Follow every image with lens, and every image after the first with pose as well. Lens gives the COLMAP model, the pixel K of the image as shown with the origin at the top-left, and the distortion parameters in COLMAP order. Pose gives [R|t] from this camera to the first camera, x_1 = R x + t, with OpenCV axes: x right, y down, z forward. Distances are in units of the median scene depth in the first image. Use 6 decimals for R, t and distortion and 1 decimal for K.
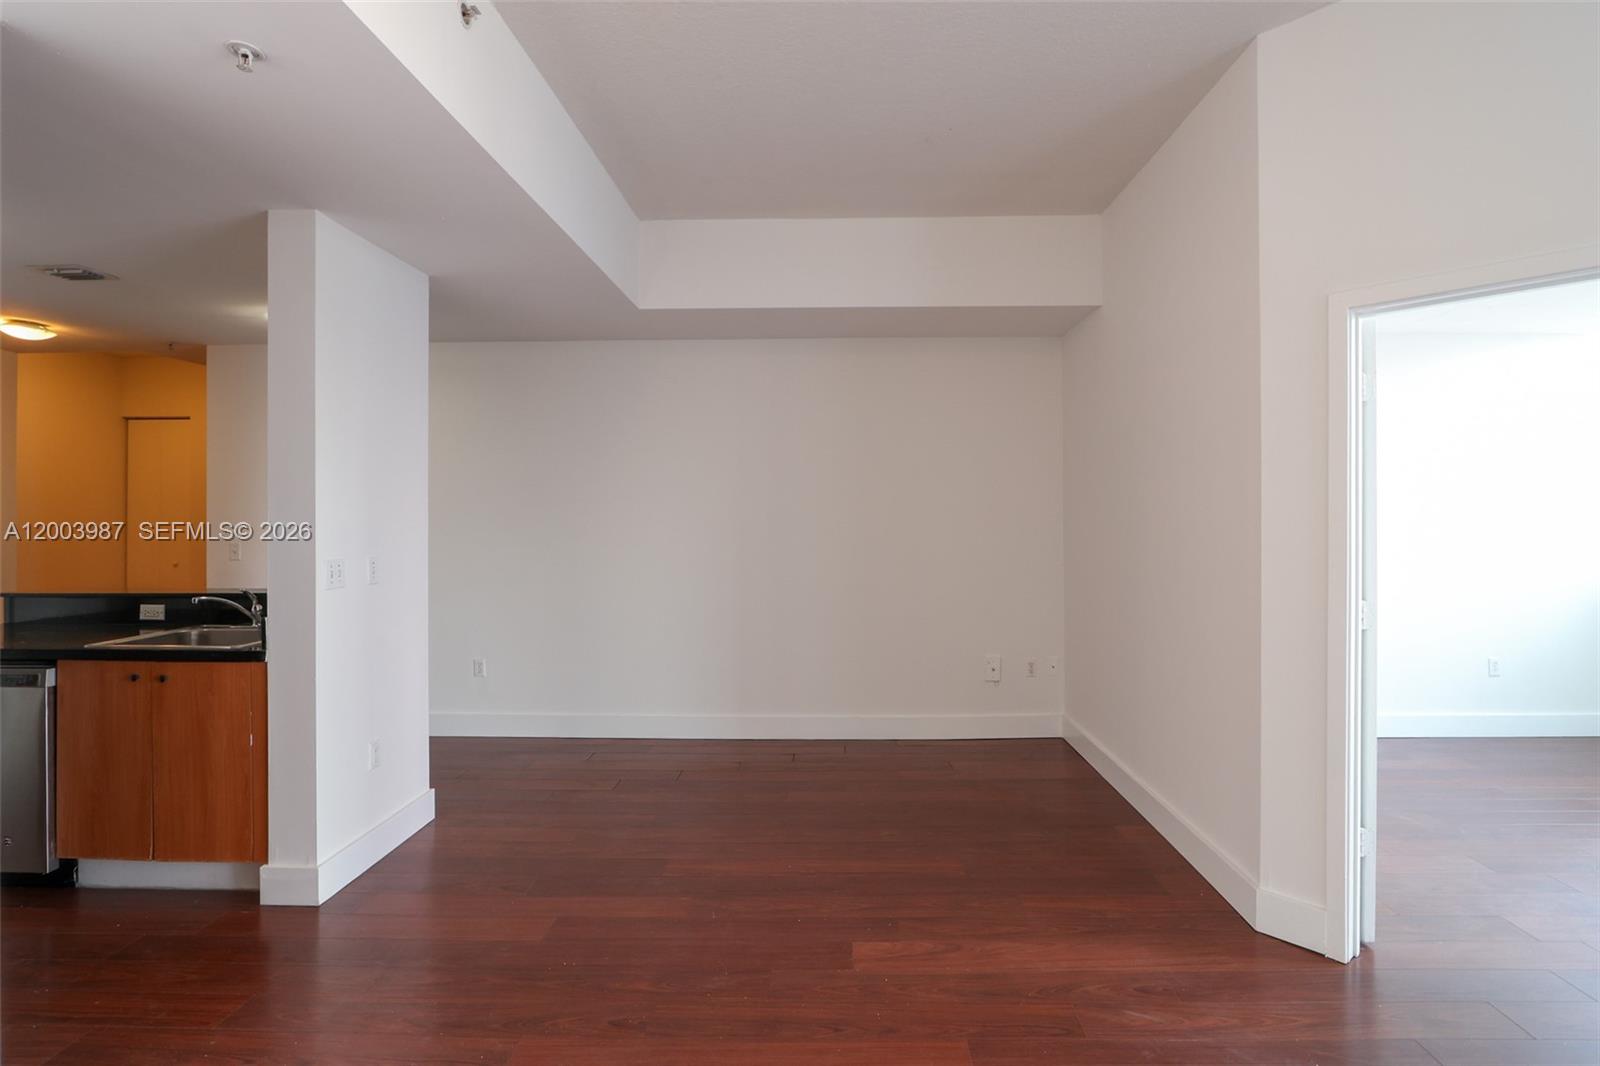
lens RADIAL K [[748.6, 0, 809.8], [0, 748.6, 516.8], [0, 0, 1]] dist [-0.013617, 0.002152]
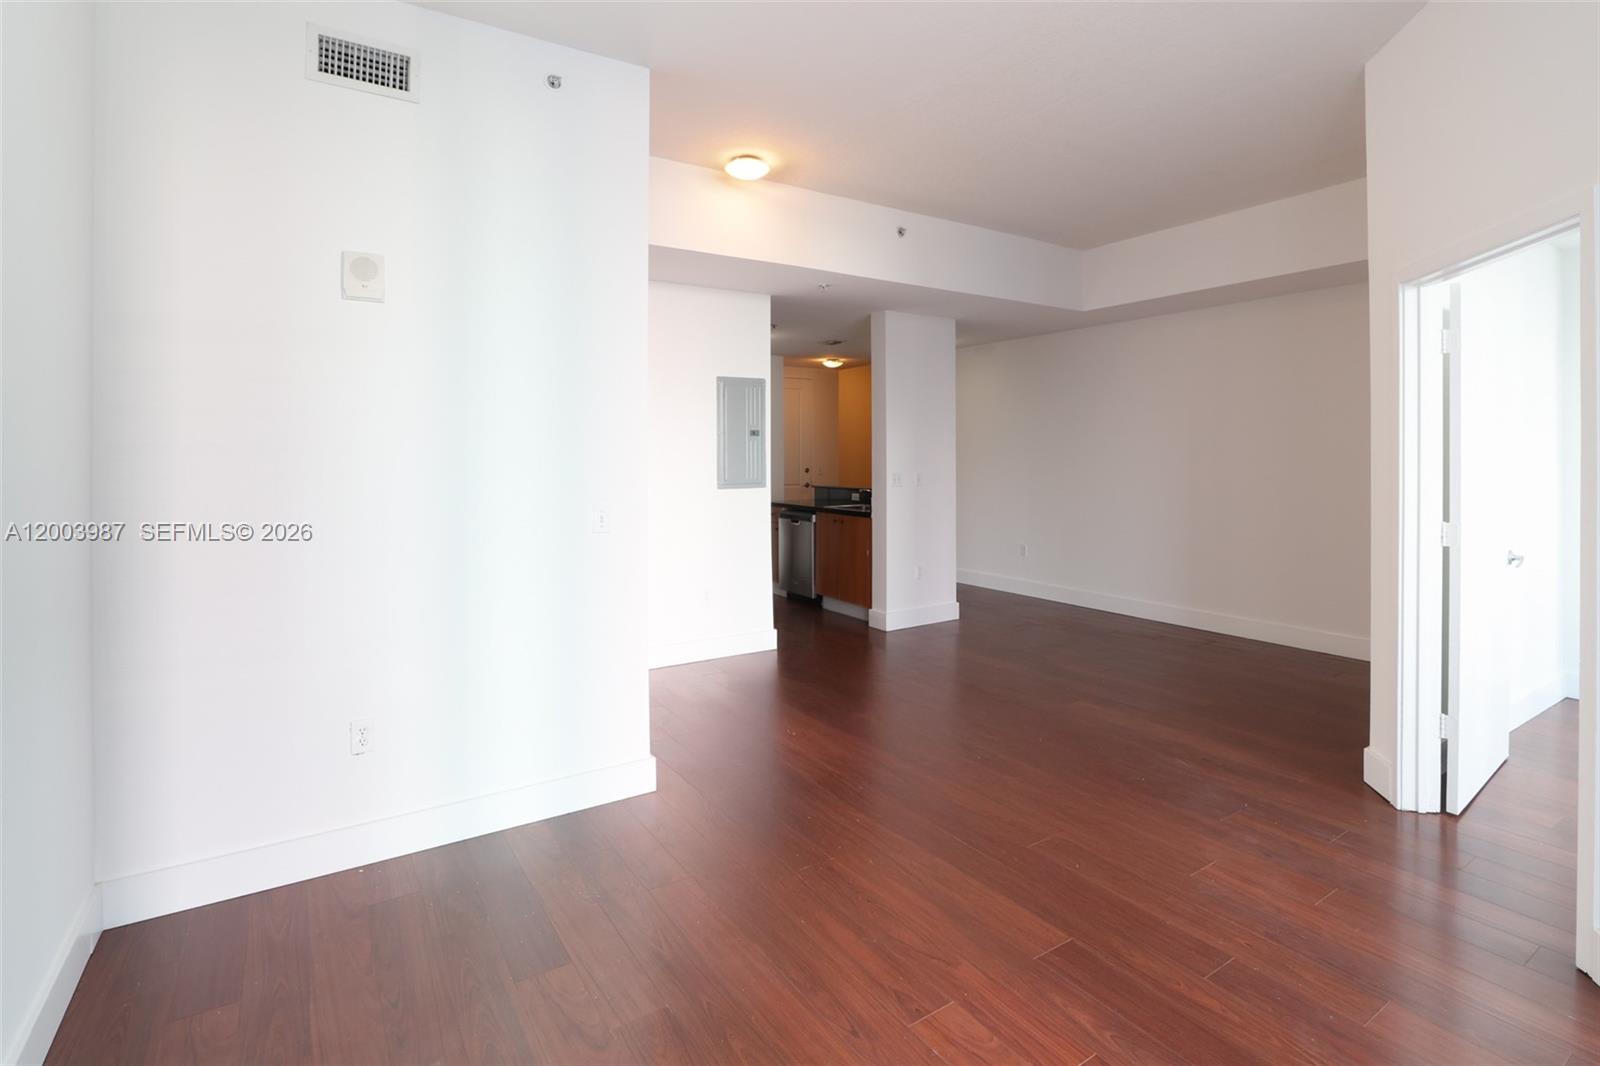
lens RADIAL K [[748.6, 0, 789.9], [0, 748.6, 445.4], [0, 0, 1]] dist [-0.013617, 0.002152]
pose [[0.560597, -0.009068, -0.828039, 0.954661], [0.002699, 0.999955, -0.009124, -0.001325], [0.828085, 0.002880, 0.560596, -0.441778]]
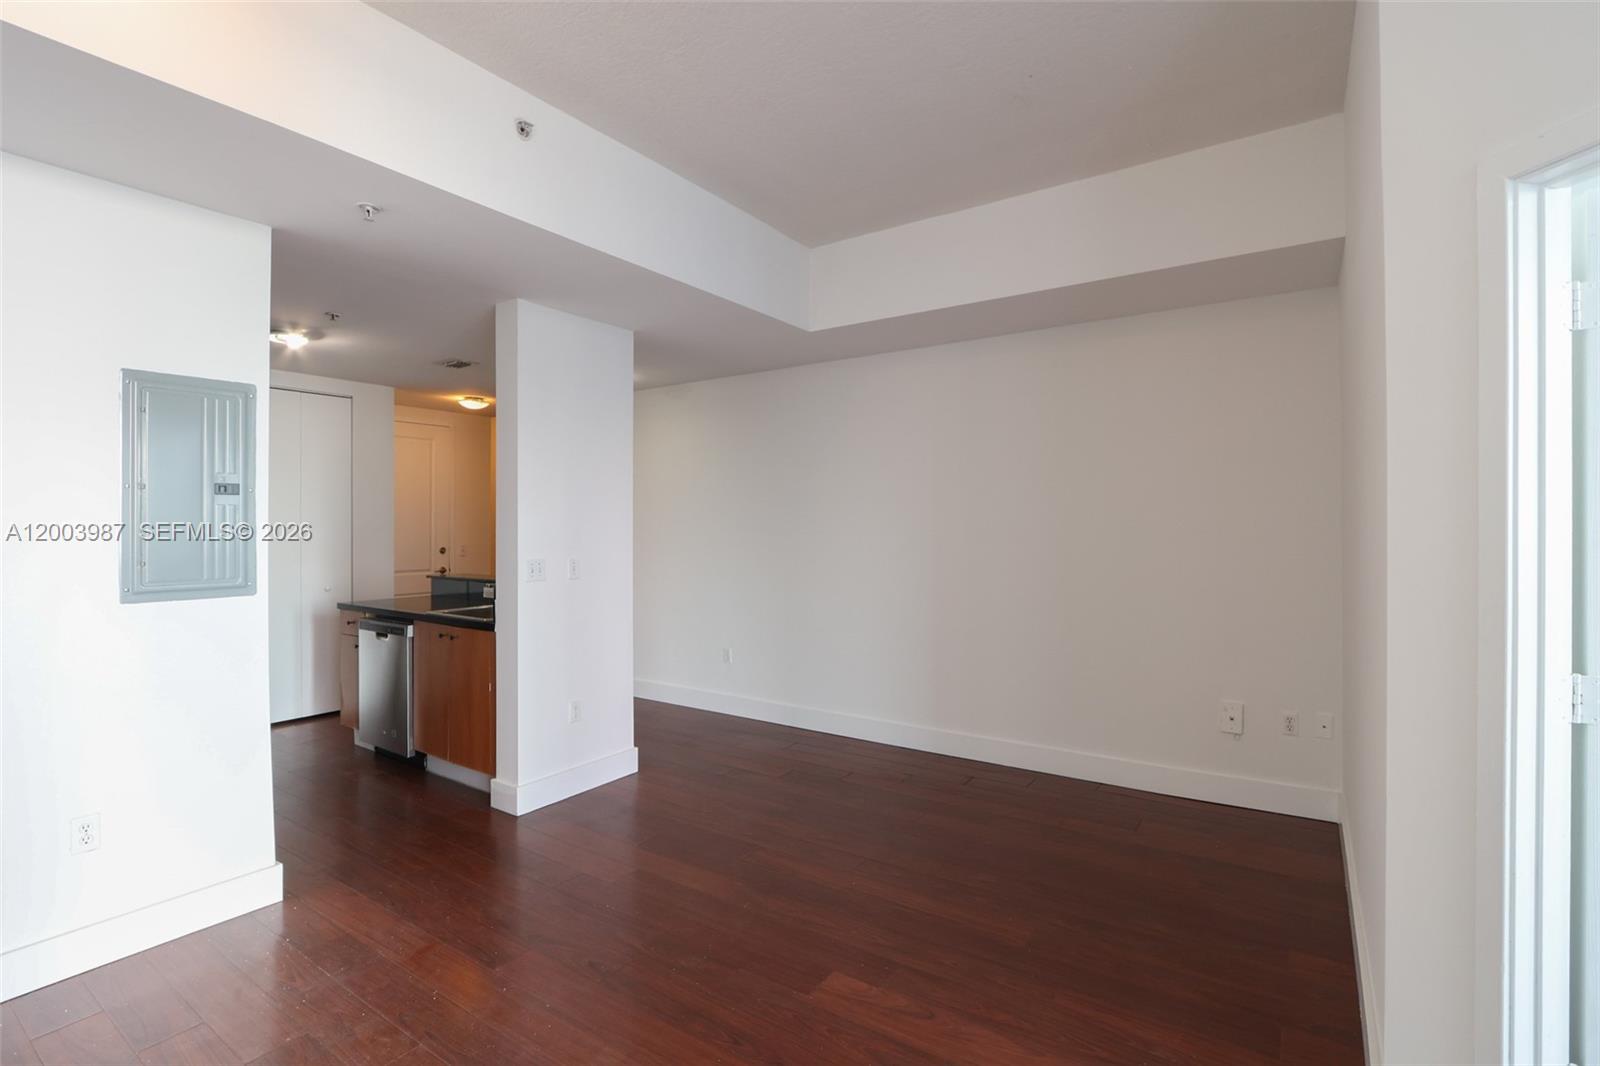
lens RADIAL K [[727.6, 0, 787.1], [0, 727.6, 527.8], [0, 0, 1]] dist [-0.014498, 0.001144]
pose [[0.836953, 0.001402, -0.547273, 0.446001], [0.000640, 0.999994, 0.003541, -0.002976], [0.547274, -0.003314, 0.836947, 0.163595]]
